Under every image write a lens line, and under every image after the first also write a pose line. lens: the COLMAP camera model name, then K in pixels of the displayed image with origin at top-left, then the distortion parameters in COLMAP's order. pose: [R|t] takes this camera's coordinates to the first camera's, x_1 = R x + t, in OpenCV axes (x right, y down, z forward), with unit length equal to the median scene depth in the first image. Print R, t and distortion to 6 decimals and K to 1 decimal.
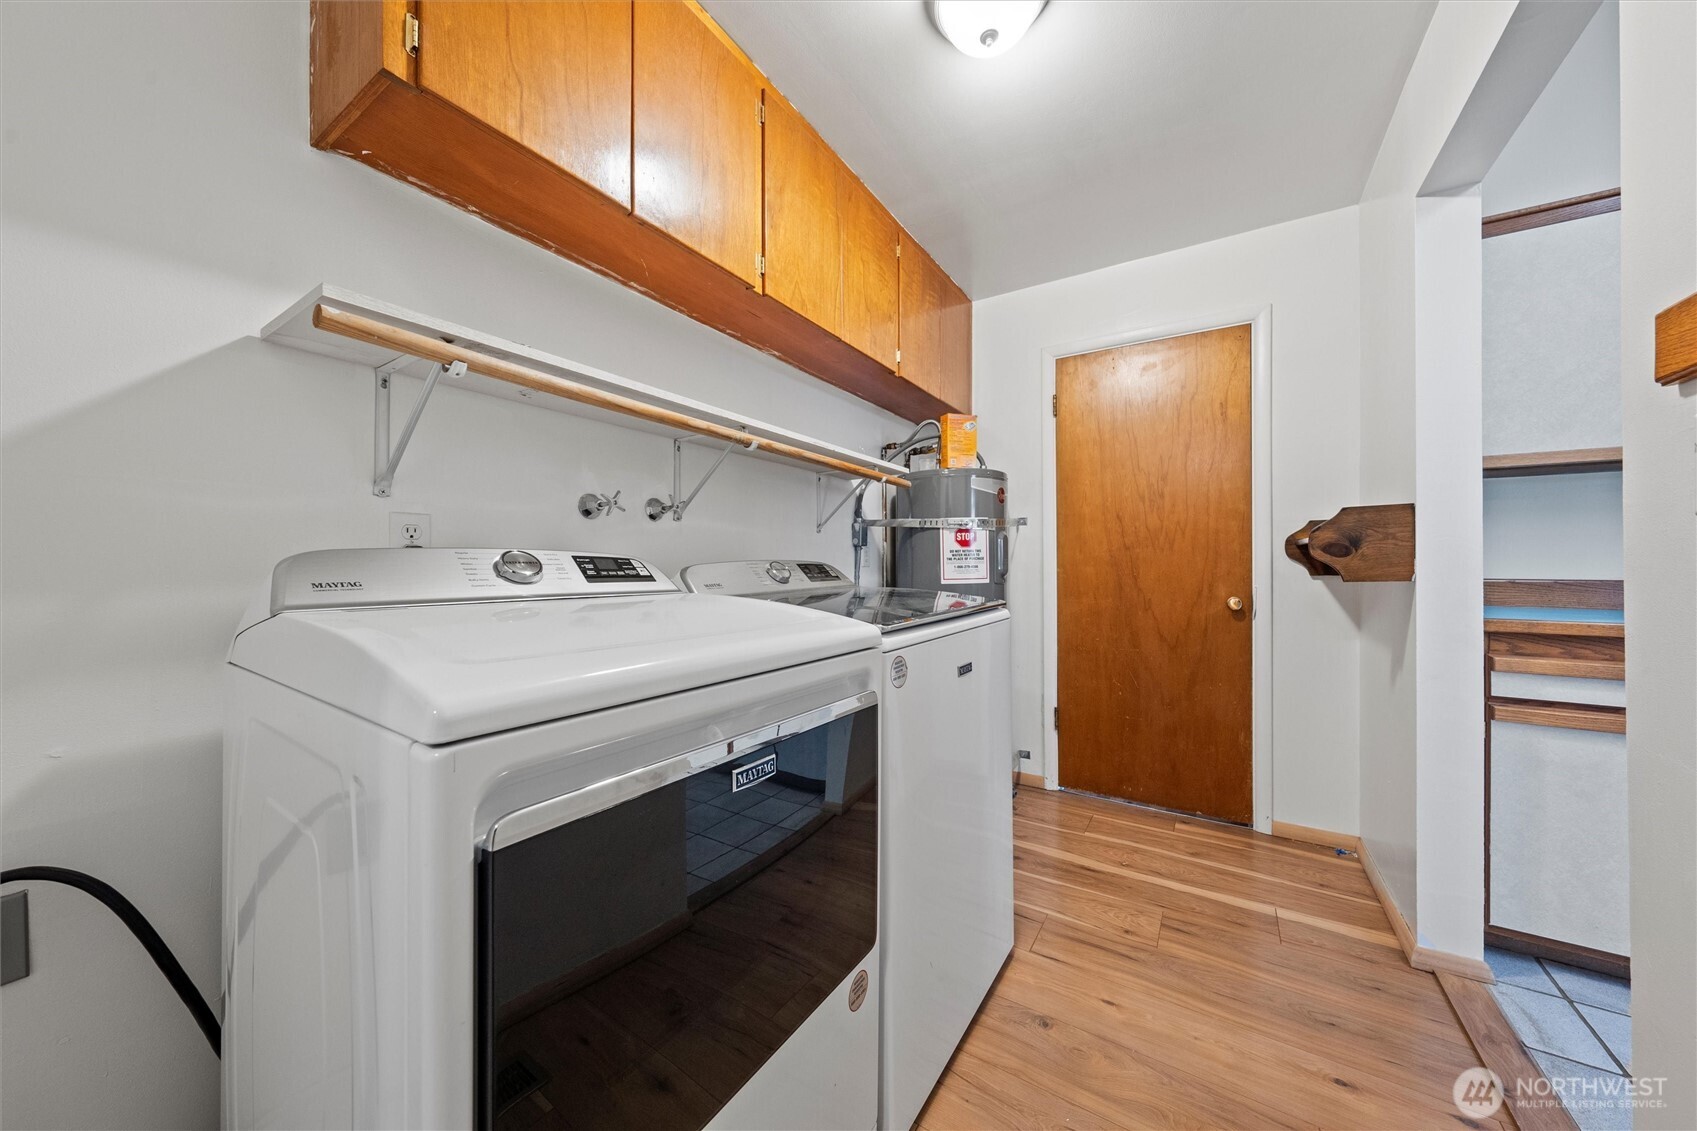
lens RADIAL K [[599.1, 0, 852.4], [0, 599.1, 559.2], [0, 0, 1]] dist [-0.000388, -0.000184]
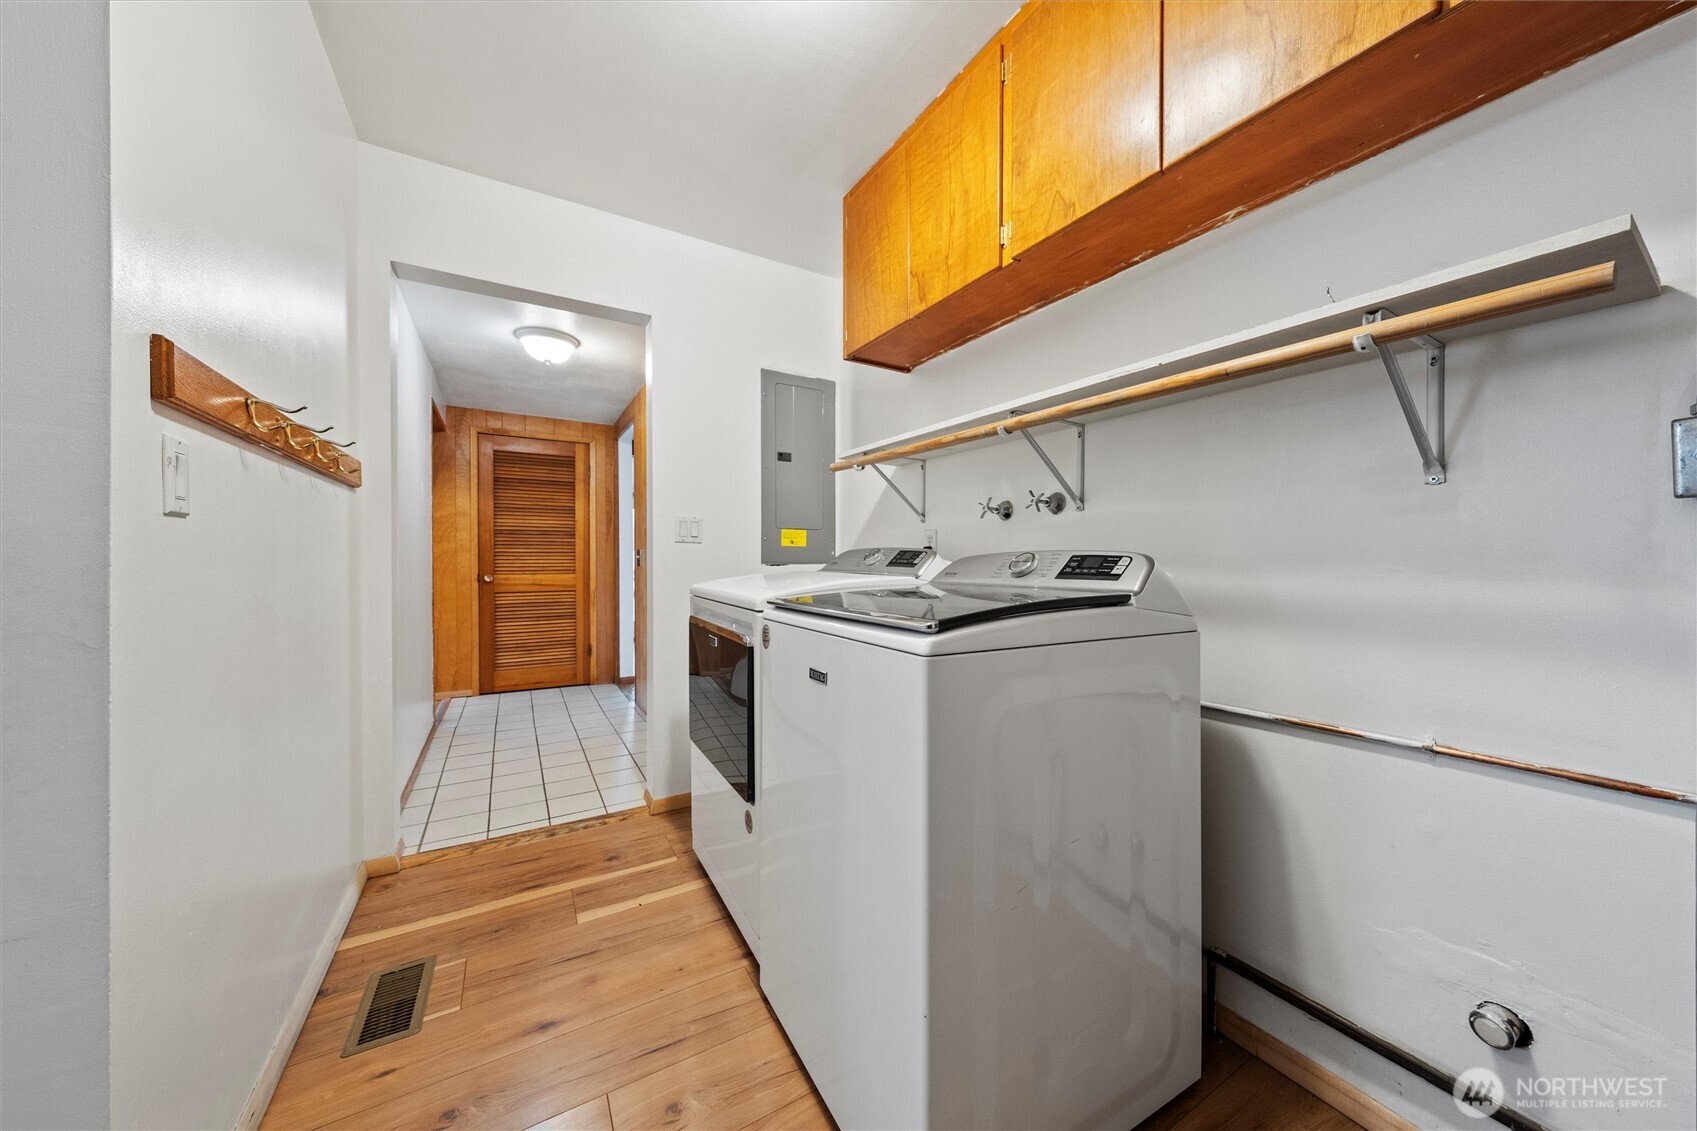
lens RADIAL K [[599.1, 0, 852.4], [0, 599.1, 559.2], [0, 0, 1]] dist [-0.000388, -0.000184]
pose [[-0.483376, 0.002678, -0.875409, 0.786610], [0.006411, 0.999979, -0.000481, 0.013741], [0.875389, -0.005845, -0.483384, 1.249916]]
